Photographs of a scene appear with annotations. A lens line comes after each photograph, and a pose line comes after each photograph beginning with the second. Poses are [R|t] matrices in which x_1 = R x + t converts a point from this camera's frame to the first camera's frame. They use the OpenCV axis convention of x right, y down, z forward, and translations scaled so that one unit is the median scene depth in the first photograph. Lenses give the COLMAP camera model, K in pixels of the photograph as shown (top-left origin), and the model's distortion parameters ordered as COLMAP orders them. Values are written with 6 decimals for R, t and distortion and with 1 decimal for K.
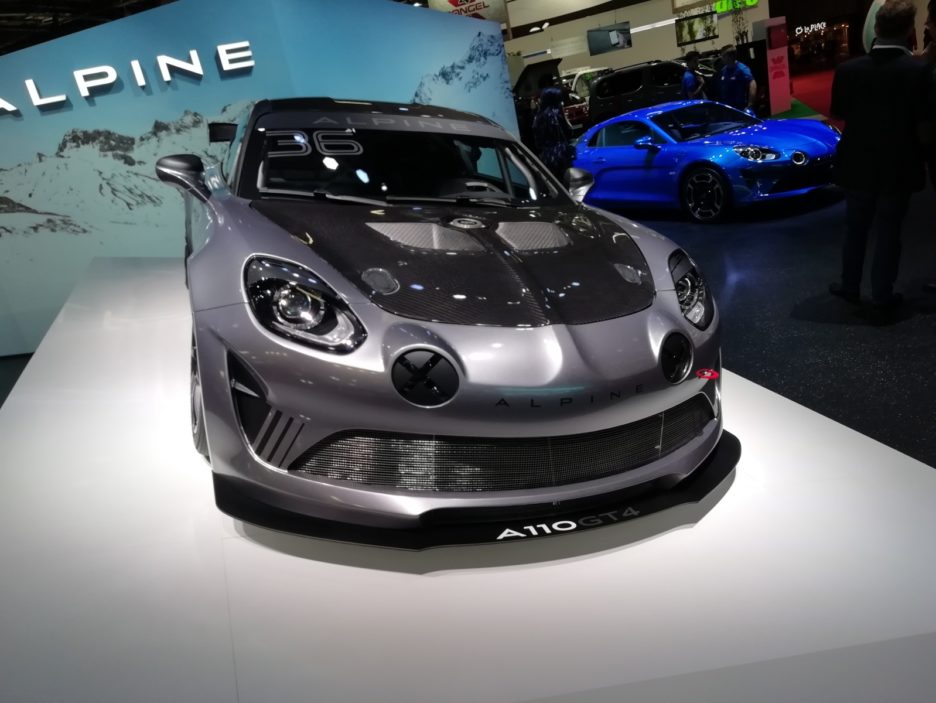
lens RADIAL K [[702.3, 0, 470.0], [0, 702.3, 356.8], [0, 0, 1]] dist [0.004288, -0.019278]
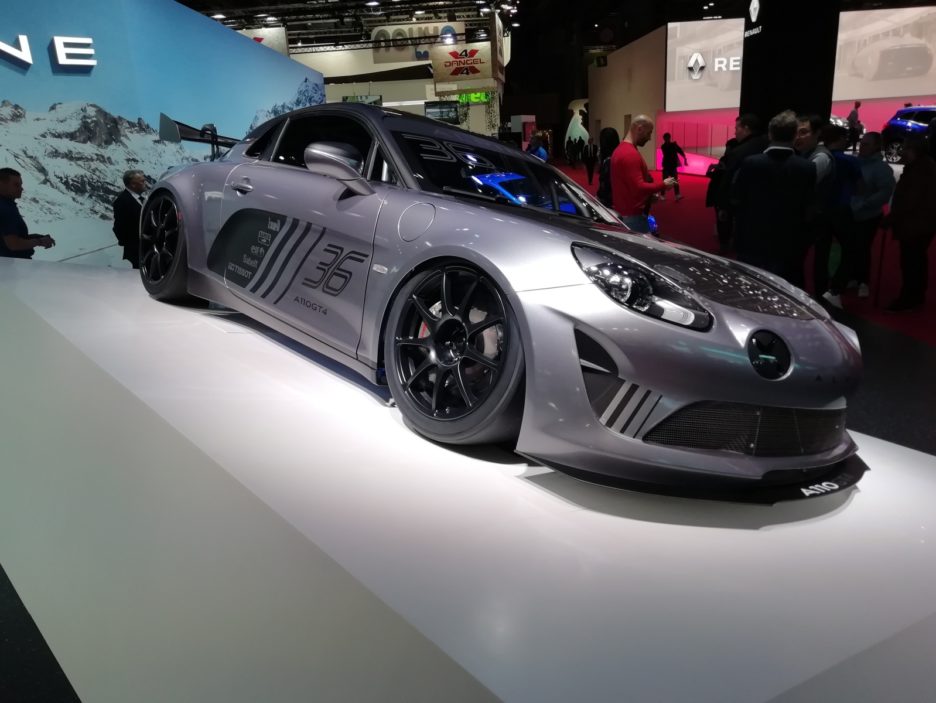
lens RADIAL K [[702.3, 0, 471.5], [0, 702.3, 351.7], [0, 0, 1]] dist [0.004288, -0.019278]
pose [[0.919063, 0.041149, 0.391957, -0.206036], [-0.004669, 0.995601, -0.093575, 0.029016], [-0.394084, 0.084171, 0.915212, 0.027207]]
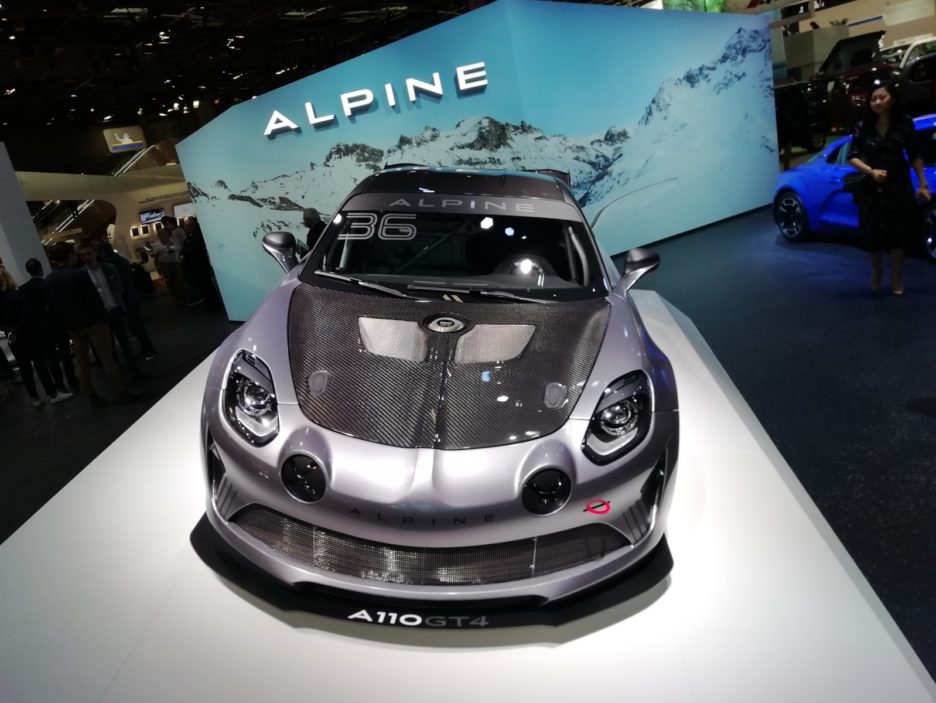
lens RADIAL K [[702.3, 0, 470.5], [0, 702.3, 346.2], [0, 0, 1]] dist [0.004288, -0.019278]
pose [[0.913207, 0.121165, -0.389066, 0.142514], [-0.111051, 0.992632, 0.048474, -0.063848], [0.392073, -0.001061, 0.919934, -0.008750]]
